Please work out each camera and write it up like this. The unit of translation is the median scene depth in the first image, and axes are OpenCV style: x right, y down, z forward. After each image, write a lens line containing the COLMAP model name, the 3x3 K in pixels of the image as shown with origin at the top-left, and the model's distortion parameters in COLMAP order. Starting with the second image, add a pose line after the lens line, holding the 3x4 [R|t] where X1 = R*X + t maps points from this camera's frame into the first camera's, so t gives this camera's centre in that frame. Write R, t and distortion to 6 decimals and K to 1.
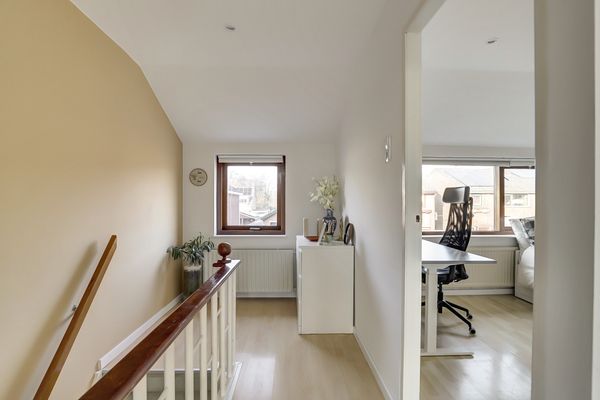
lens RADIAL K [[277.7, 0, 307.2], [0, 277.7, 202.8], [0, 0, 1]] dist [-0.019974, 0.000384]
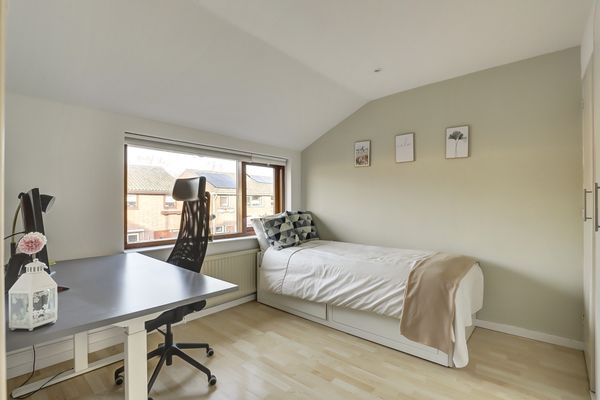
lens RADIAL K [[277.7, 0, 307.2], [0, 277.7, 202.8], [0, 0, 1]] dist [-0.019974, 0.000384]
pose [[0.665268, -0.003195, 0.746598, 0.171293], [0.007935, 0.999965, -0.002792, 0.009066], [-0.746562, 0.007782, 0.665270, 0.247061]]
